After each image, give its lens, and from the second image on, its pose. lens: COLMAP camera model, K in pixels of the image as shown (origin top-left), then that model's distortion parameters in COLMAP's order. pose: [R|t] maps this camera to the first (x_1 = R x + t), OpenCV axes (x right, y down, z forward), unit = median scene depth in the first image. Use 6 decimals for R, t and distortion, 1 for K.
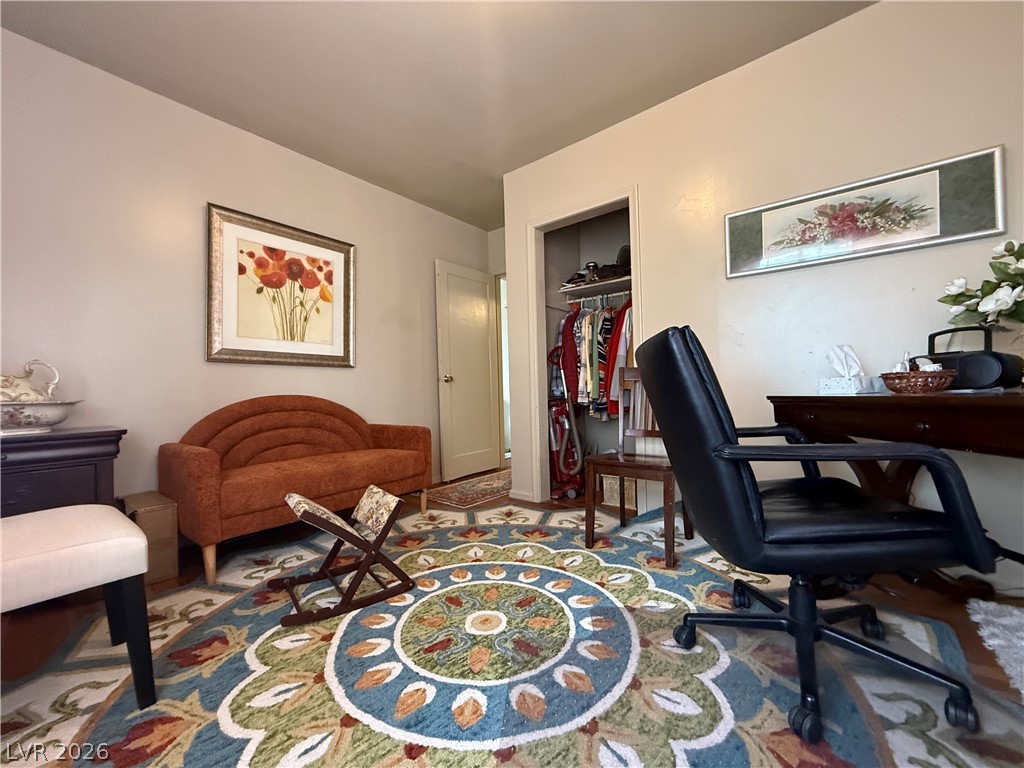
lens RADIAL K [[411.6, 0, 511.8], [0, 411.6, 384.9], [0, 0, 1]] dist [0.000814, -0.000357]
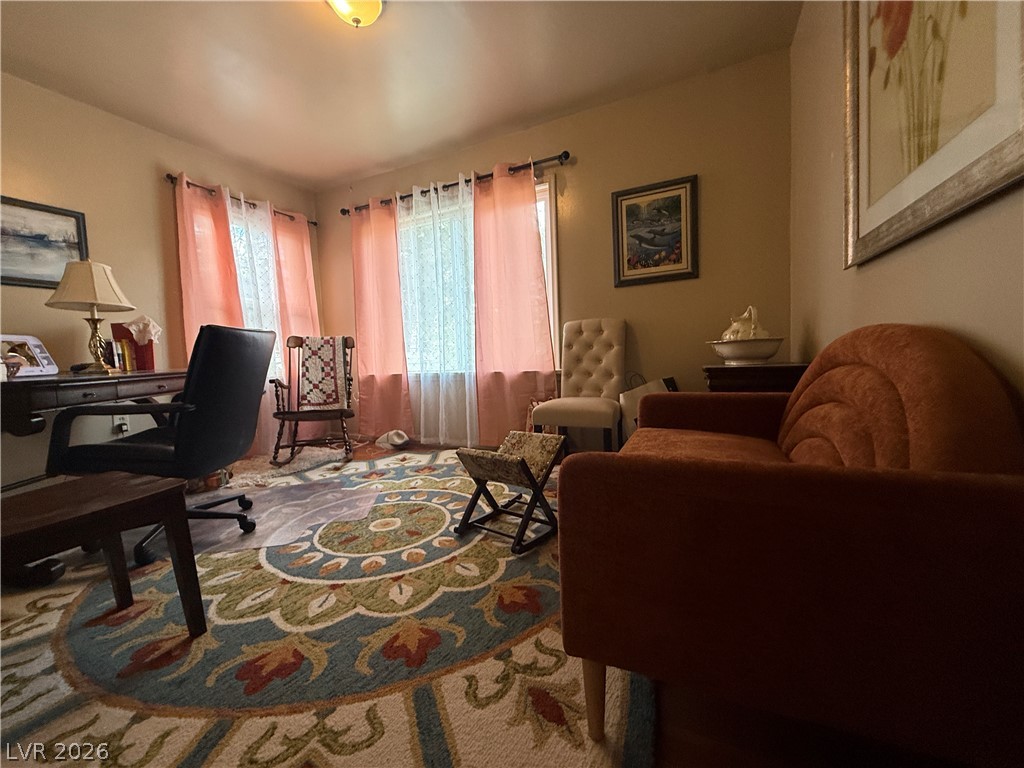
lens RADIAL K [[411.6, 0, 508.8], [0, 411.6, 380.0], [0, 0, 1]] dist [0.000814, -0.000357]
pose [[-0.972195, 0.078596, -0.220589, -0.149317], [0.069553, 0.996399, 0.048482, 0.047611], [0.223605, 0.031792, -0.974161, 1.822173]]
